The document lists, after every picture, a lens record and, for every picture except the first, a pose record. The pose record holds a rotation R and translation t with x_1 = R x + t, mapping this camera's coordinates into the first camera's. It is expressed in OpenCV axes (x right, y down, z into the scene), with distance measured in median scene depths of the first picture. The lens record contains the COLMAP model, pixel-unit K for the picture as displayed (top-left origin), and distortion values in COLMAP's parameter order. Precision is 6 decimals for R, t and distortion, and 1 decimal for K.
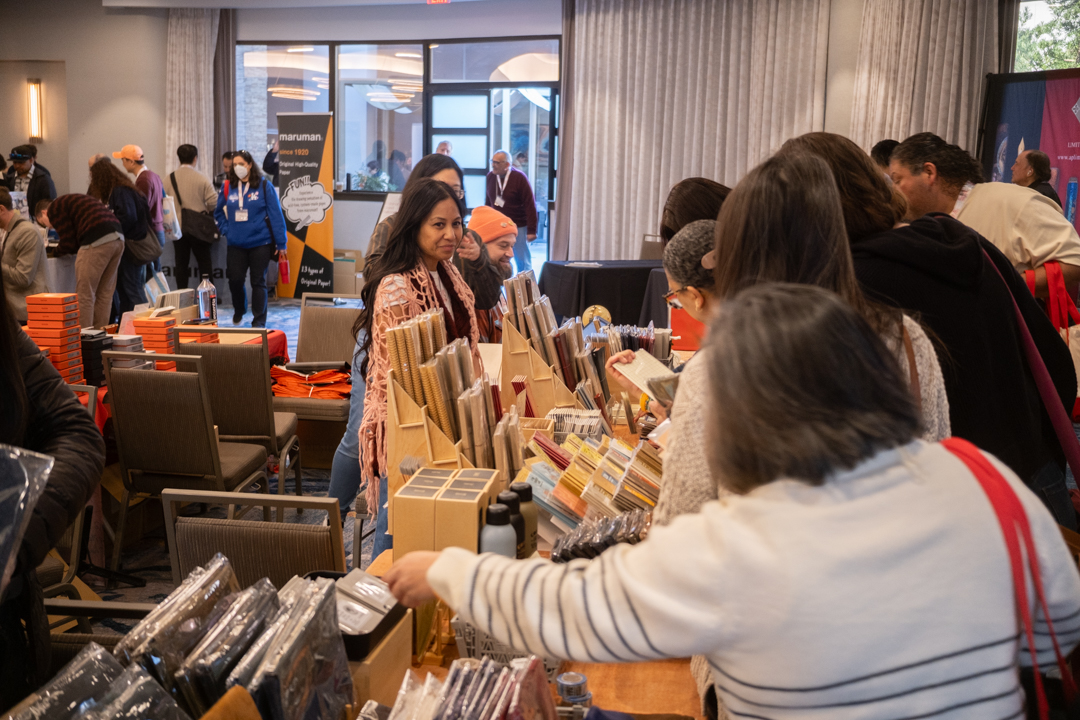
lens RADIAL K [[1373.5, 0, 538.1], [0, 1373.5, 376.3], [0, 0, 1]] dist [-0.113623, 0.275360]
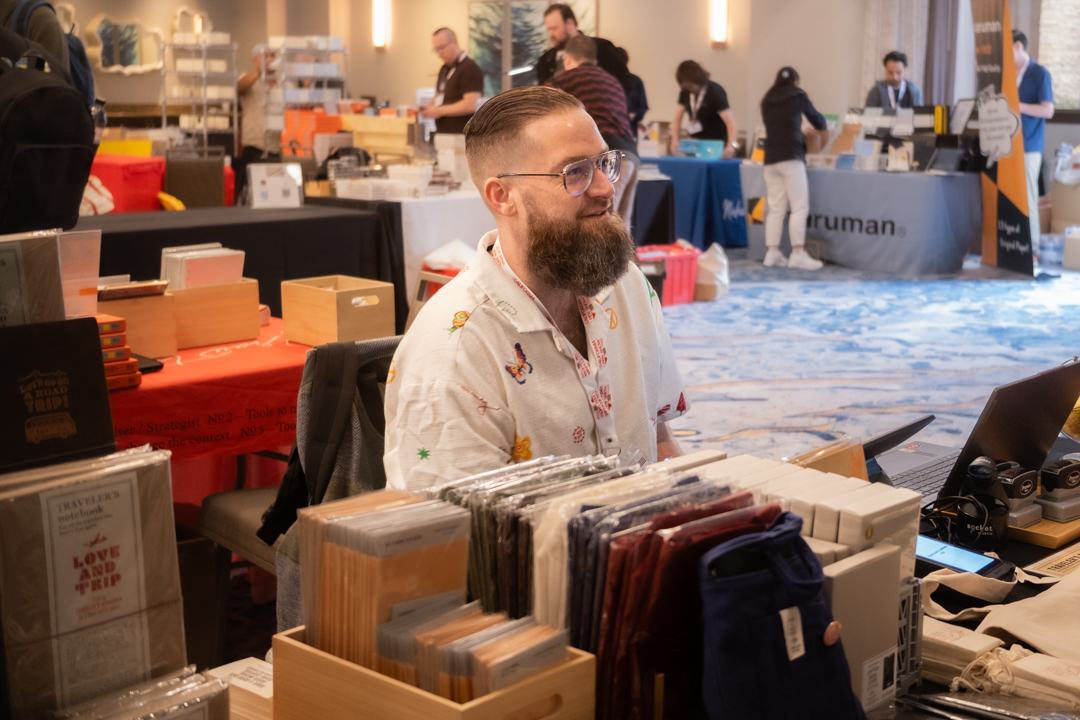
lens RADIAL K [[1373.5, 0, 538.1], [0, 1373.5, 376.3], [0, 0, 1]] dist [-0.113623, 0.275360]
pose [[0.642387, 0.115907, -0.757565, 0.203176], [-0.080924, 0.993230, 0.083342, -0.042078], [0.762096, 0.007768, 0.647418, 0.395103]]
